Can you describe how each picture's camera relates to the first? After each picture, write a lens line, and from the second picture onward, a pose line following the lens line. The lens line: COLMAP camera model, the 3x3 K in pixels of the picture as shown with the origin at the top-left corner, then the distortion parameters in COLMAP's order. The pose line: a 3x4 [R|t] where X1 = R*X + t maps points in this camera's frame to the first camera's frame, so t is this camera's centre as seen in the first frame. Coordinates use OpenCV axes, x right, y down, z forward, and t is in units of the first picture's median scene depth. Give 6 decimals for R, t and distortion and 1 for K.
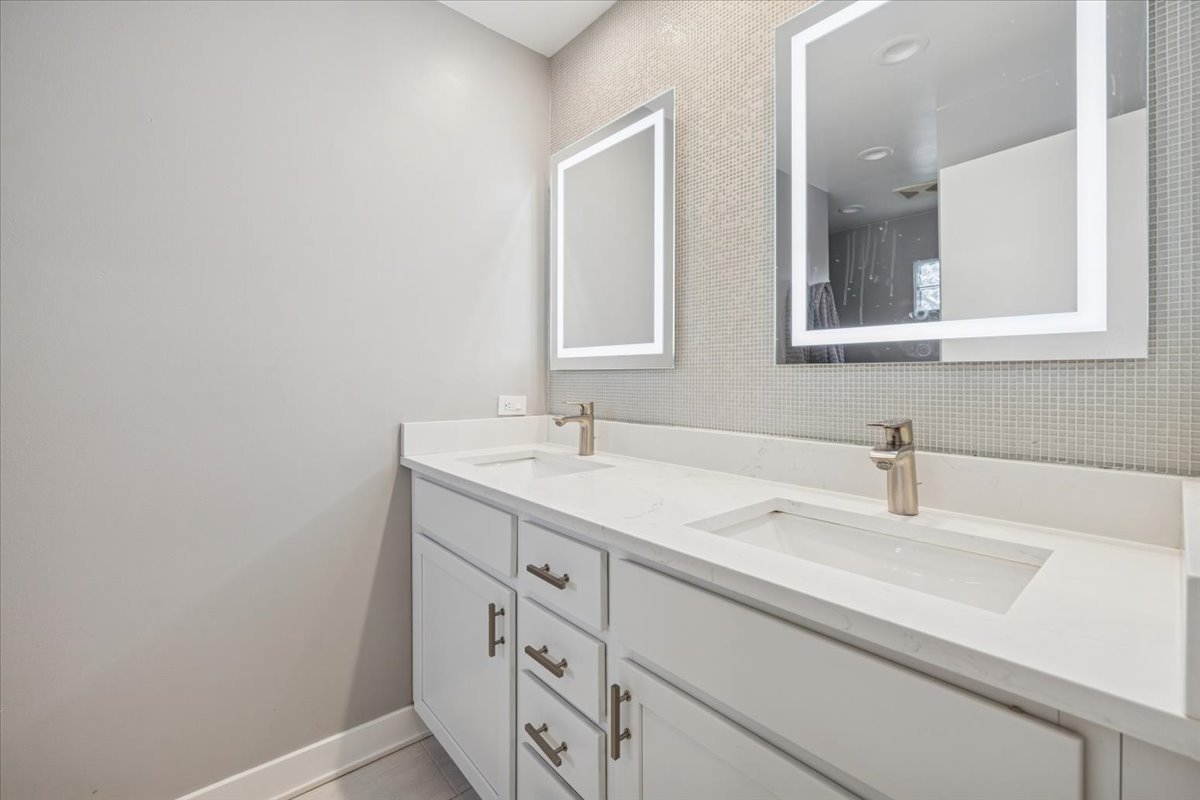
lens RADIAL K [[487.3, 0, 570.0], [0, 487.3, 380.1], [0, 0, 1]] dist [-0.001567, -0.000123]
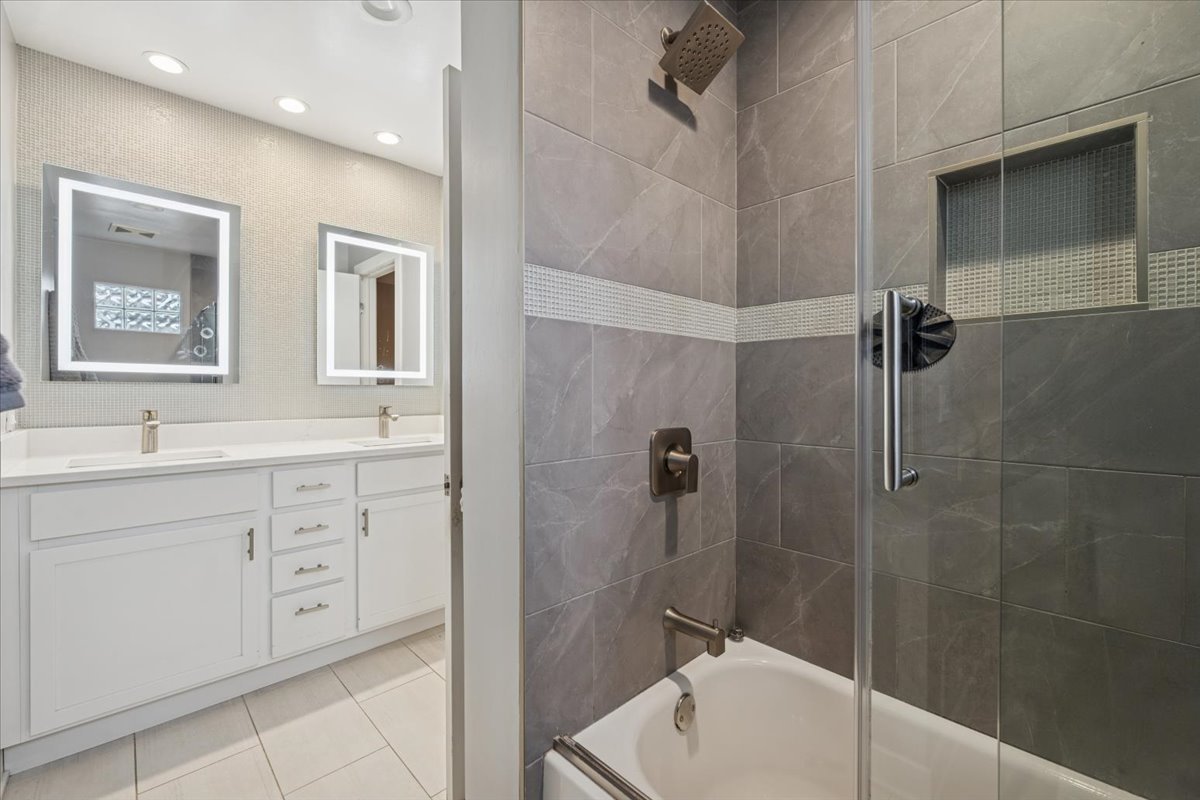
lens RADIAL K [[517.9, 0, 599.7], [0, 517.9, 386.8], [0, 0, 1]] dist [-0.000205, -0.000024]
pose [[-0.072620, 0.000511, 0.997360, -1.839562], [-0.003201, 0.999995, -0.000745, -0.019071], [-0.997355, -0.003247, -0.072618, -0.043753]]
